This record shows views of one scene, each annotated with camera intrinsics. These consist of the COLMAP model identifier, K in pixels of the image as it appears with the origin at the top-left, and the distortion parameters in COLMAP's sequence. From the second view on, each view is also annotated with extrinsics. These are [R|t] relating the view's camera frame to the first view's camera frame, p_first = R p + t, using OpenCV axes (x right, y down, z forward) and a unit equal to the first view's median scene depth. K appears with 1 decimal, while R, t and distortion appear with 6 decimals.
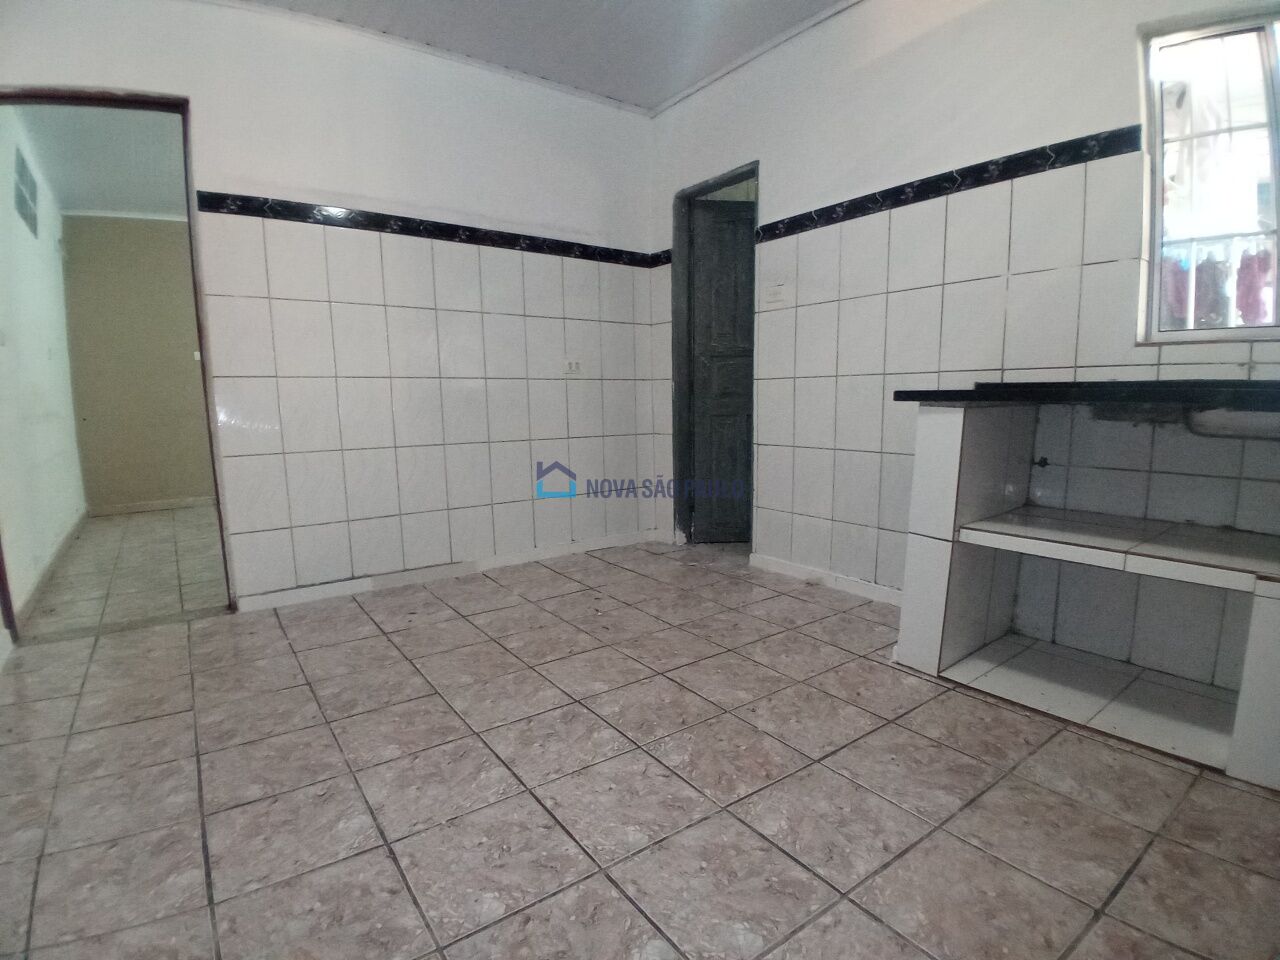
lens RADIAL K [[628.3, 0, 637.3], [0, 628.3, 482.0], [0, 0, 1]] dist [0.010483, -0.049883]
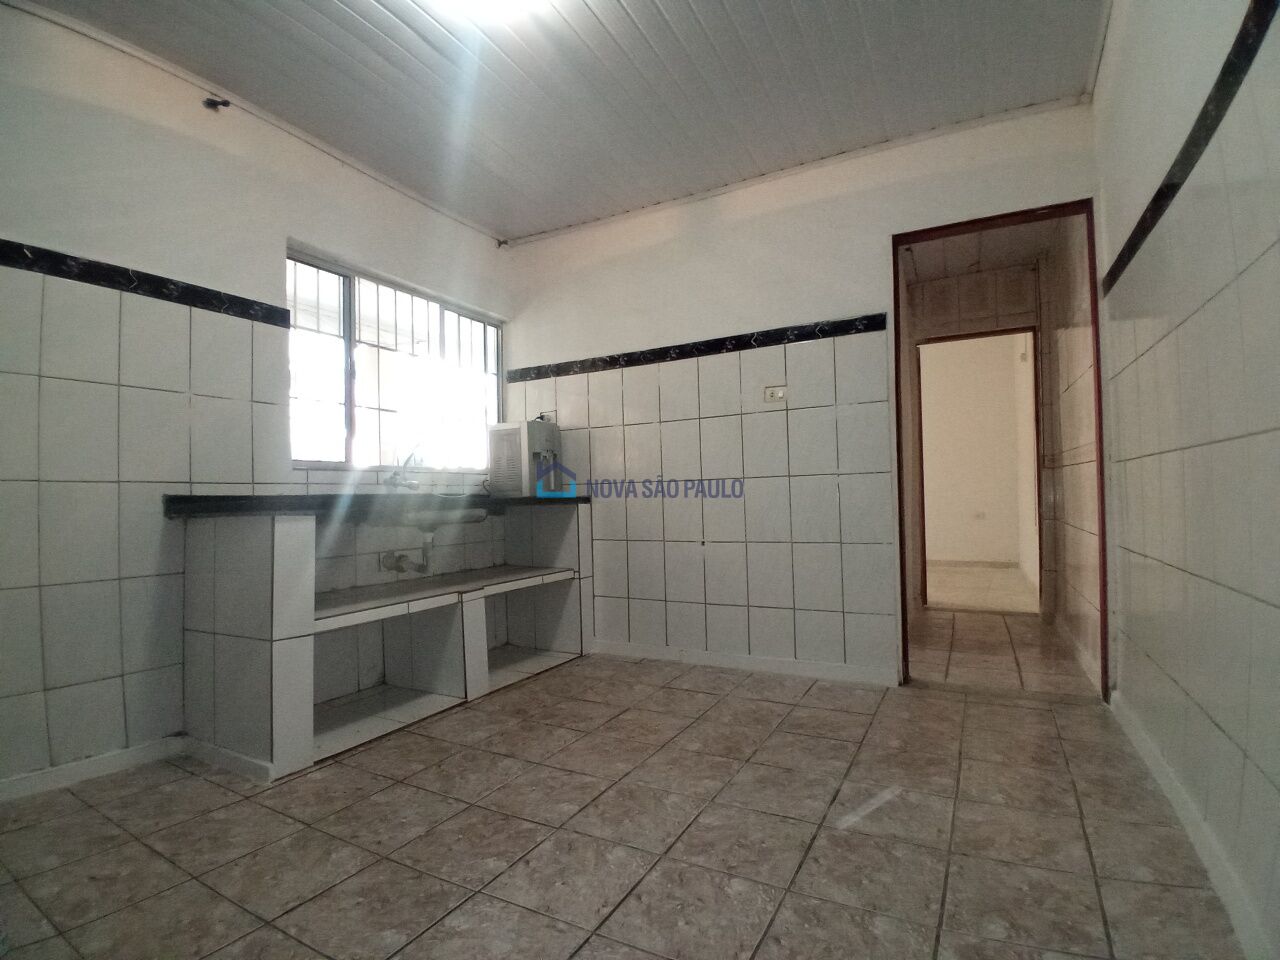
lens RADIAL K [[628.3, 0, 637.3], [0, 628.3, 482.0], [0, 0, 1]] dist [0.010483, -0.049883]
pose [[-0.426605, 0.043013, 0.903415, -0.945830], [0.144318, 0.989308, 0.021046, -0.140474], [-0.892850, 0.139357, -0.428251, 1.137426]]
